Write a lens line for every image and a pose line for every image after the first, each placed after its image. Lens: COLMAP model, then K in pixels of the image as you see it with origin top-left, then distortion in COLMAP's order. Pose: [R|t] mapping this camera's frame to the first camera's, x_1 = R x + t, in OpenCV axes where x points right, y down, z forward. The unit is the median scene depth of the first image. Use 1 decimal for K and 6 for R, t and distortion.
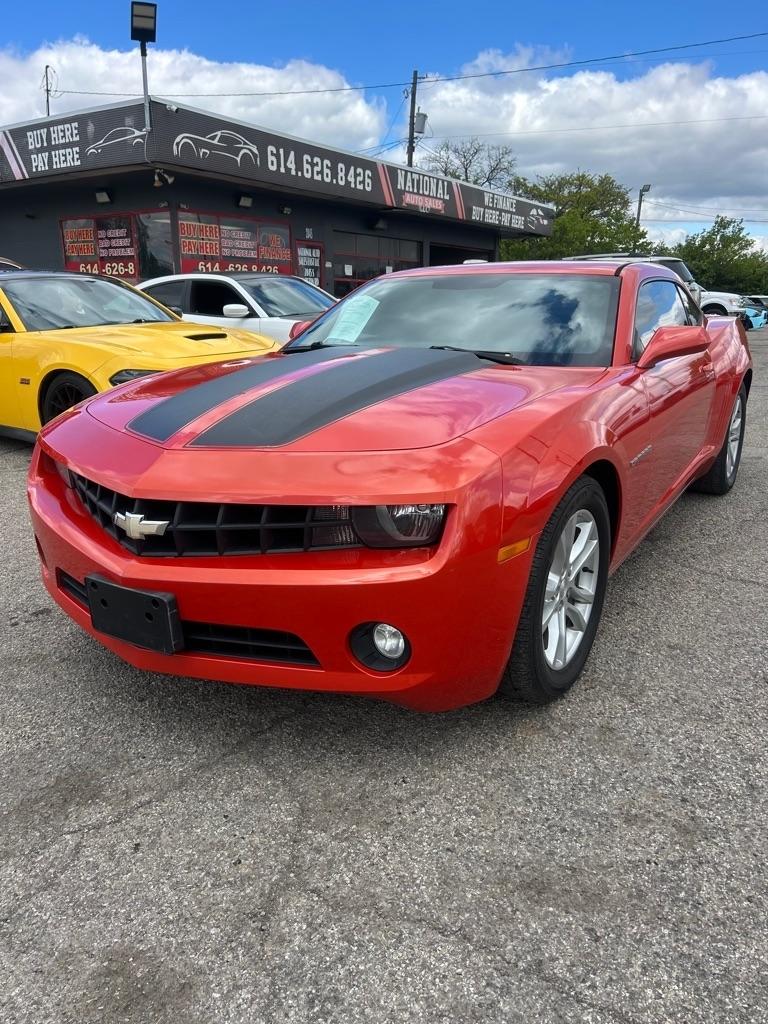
lens RADIAL K [[768.9, 0, 384.9], [0, 768.9, 515.3], [0, 0, 1]] dist [0.007228, 0.004602]
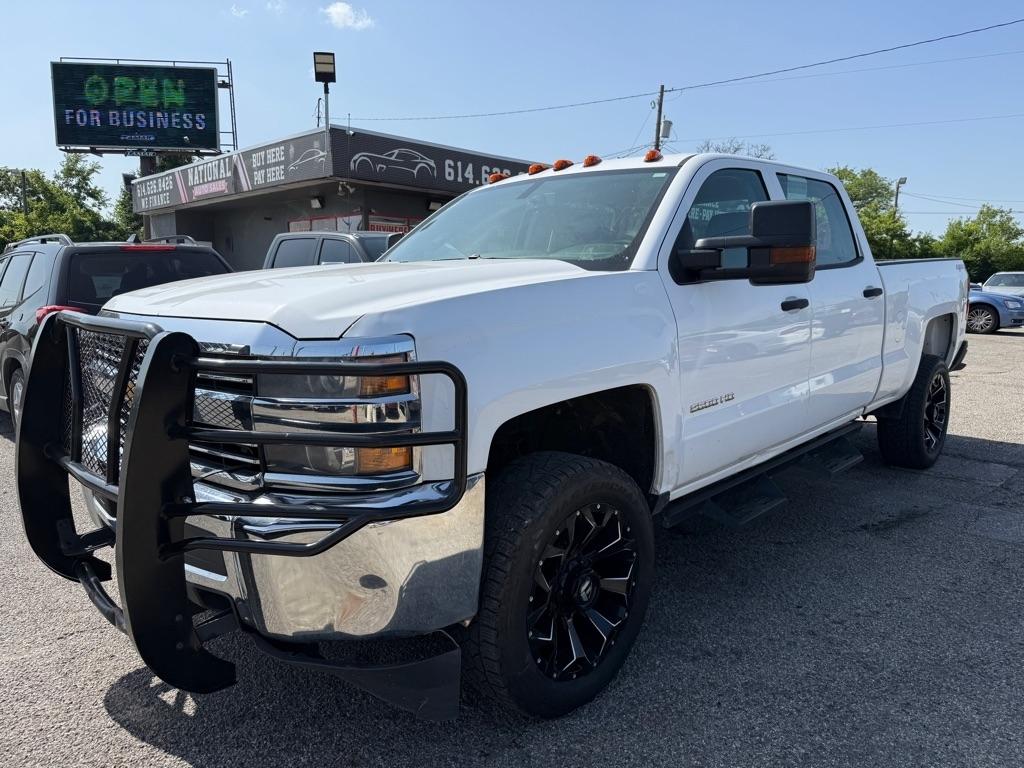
lens RADIAL K [[717.4, 0, 516.8], [0, 717.4, 373.1], [0, 0, 1]] dist [0.068332, -0.076607]
pose [[0.976295, 0.037141, -0.213235, 0.169755], [-0.067919, 0.987977, -0.138883, -0.019614], [0.205513, 0.150074, 0.967079, 0.023888]]
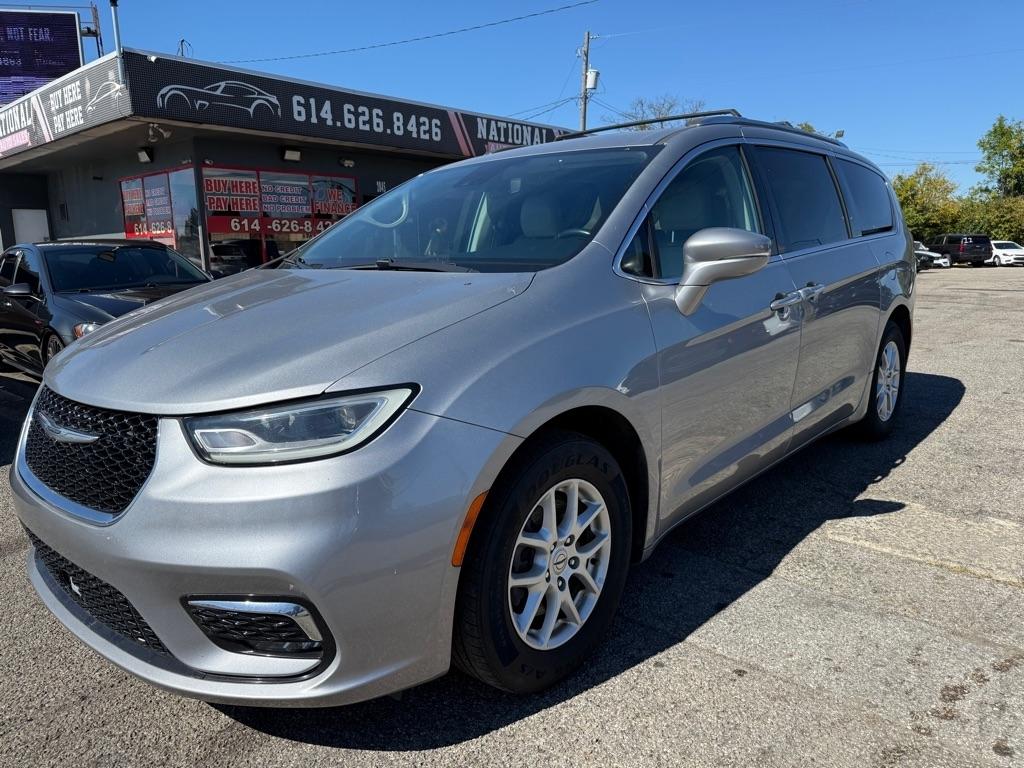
lens RADIAL K [[718.9, 0, 517.7], [0, 718.9, 381.6], [0, 0, 1]] dist [0.014173, -0.029429]
pose [[0.989165, 0.011270, -0.146378, 0.216685], [-0.024202, 0.995926, -0.086871, -0.058989], [0.144802, 0.089472, 0.985407, 0.187952]]
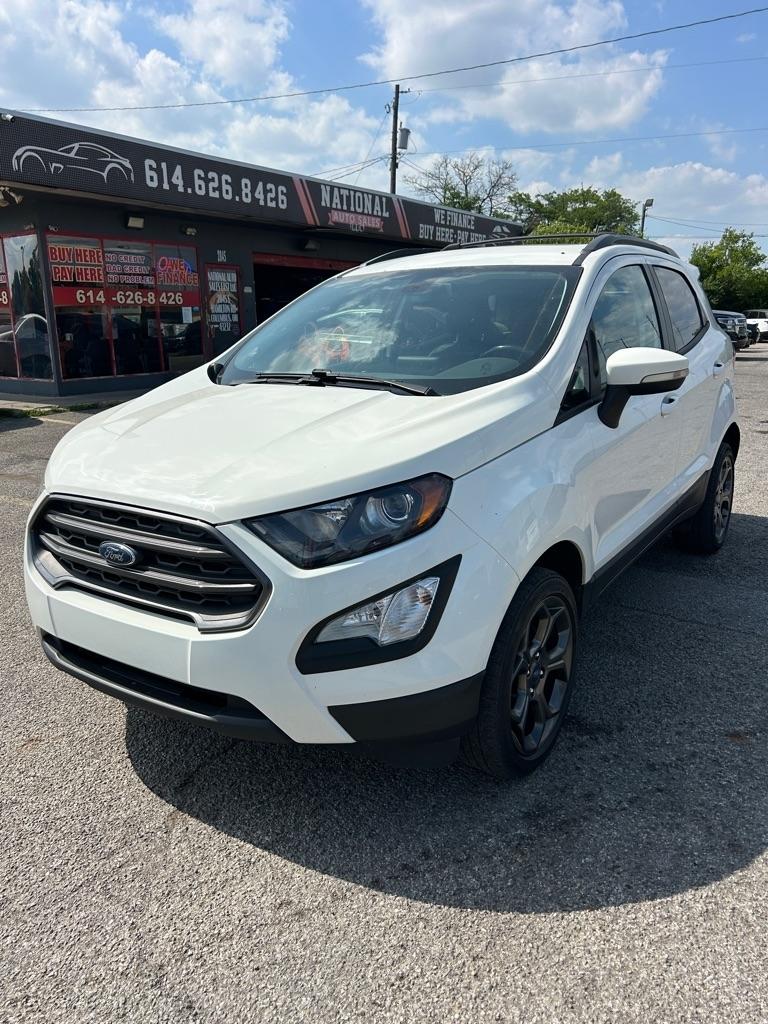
lens RADIAL K [[768.9, 0, 384.9], [0, 768.9, 515.3], [0, 0, 1]] dist [0.007228, 0.004602]
pose [[0.999370, 0.000289, -0.035499, 0.135875], [-0.001019, 0.999788, -0.020547, -0.046434], [0.035485, 0.020570, 0.999158, 0.116920]]
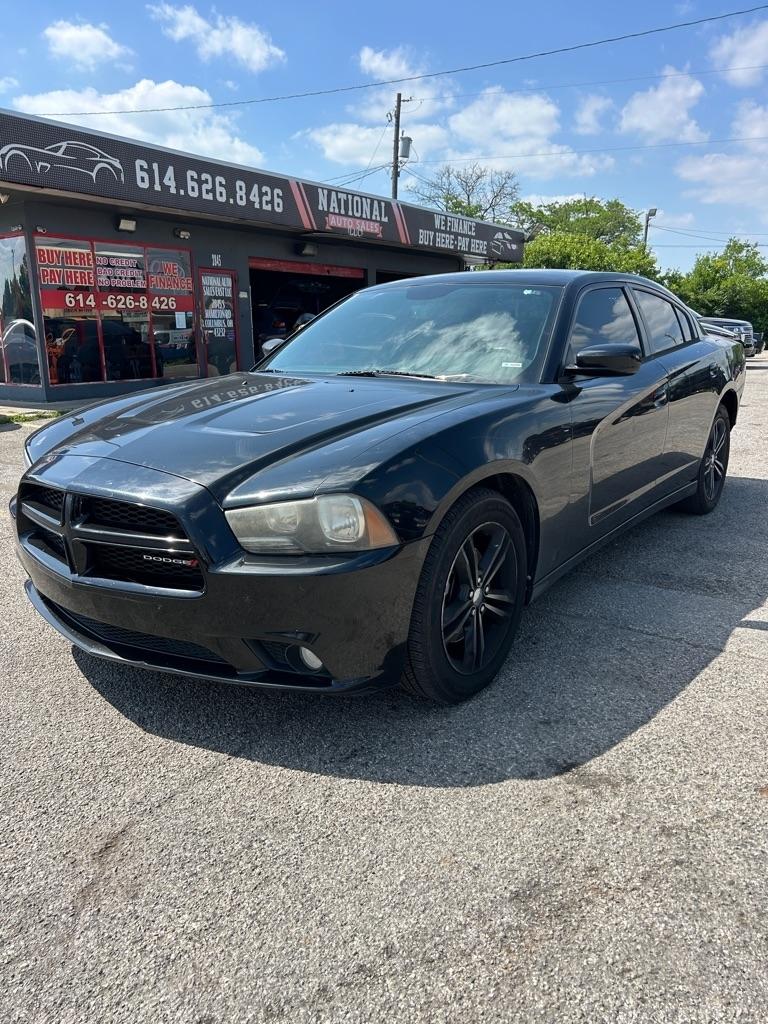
lens RADIAL K [[768.3, 0, 382.0], [0, 768.3, 516.3], [0, 0, 1]] dist [0.003557, 0.009624]
pose [[0.999094, 0.004011, -0.042372, 0.141812], [-0.005386, 0.999461, -0.032393, -0.047307], [0.042219, 0.032592, 0.998577, 0.143550]]
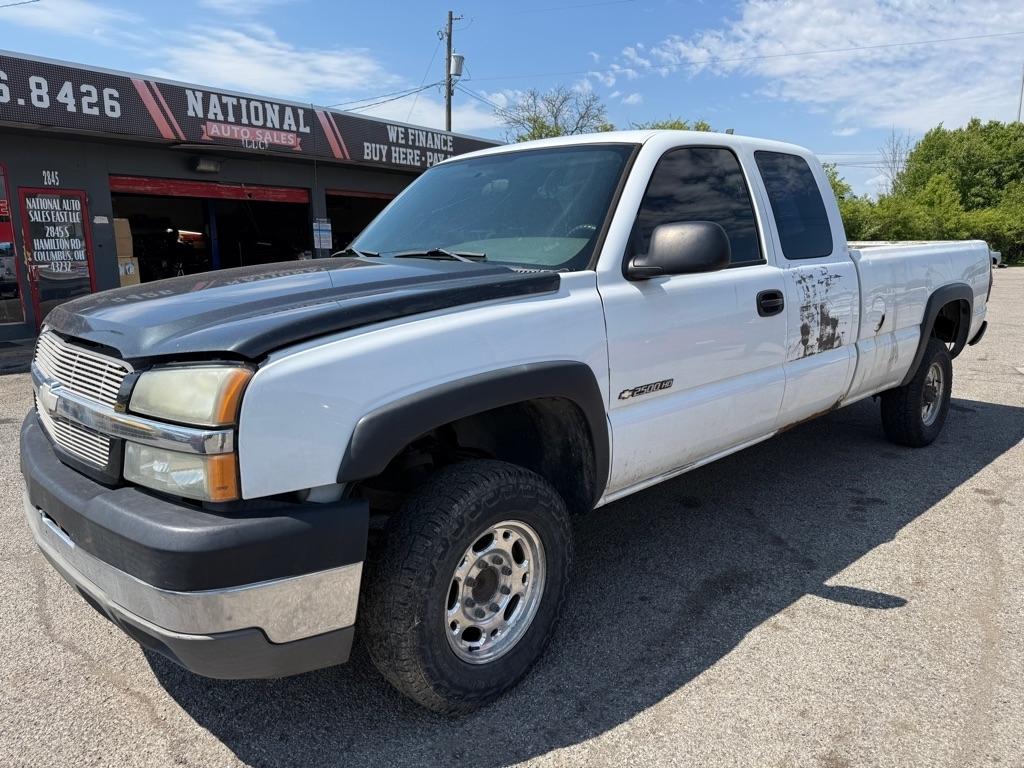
lens RADIAL K [[717.4, 0, 516.8], [0, 717.4, 373.1], [0, 0, 1]] dist [0.068332, -0.076607]
pose [[0.998234, -0.001568, -0.059383, 0.397923], [-0.004102, 0.995446, -0.095240, -0.136597], [0.059262, 0.095316, 0.993682, 0.409145]]
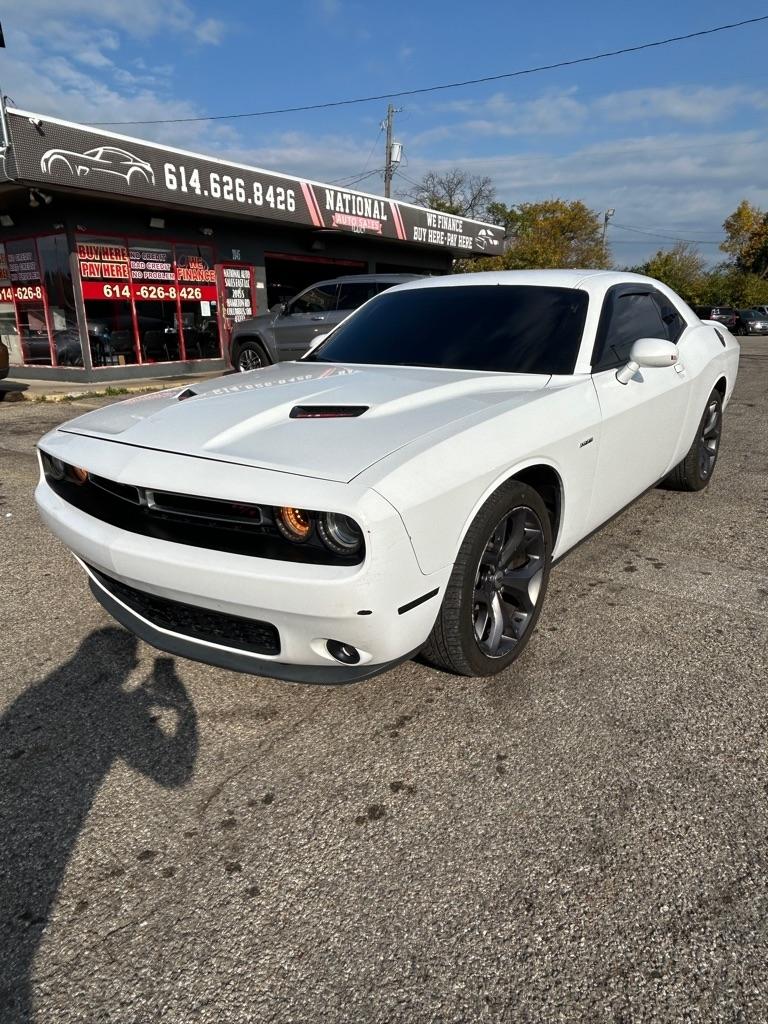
lens RADIAL K [[660.5, 0, 389.6], [0, 660.5, 512.6], [0, 0, 1]] dist [-0.013420, 0.004918]
pose [[0.999803, -0.002270, -0.019698, 0.126453], [0.002652, 0.999808, 0.019397, -0.051510], [0.019650, -0.019446, 0.999618, 0.154062]]
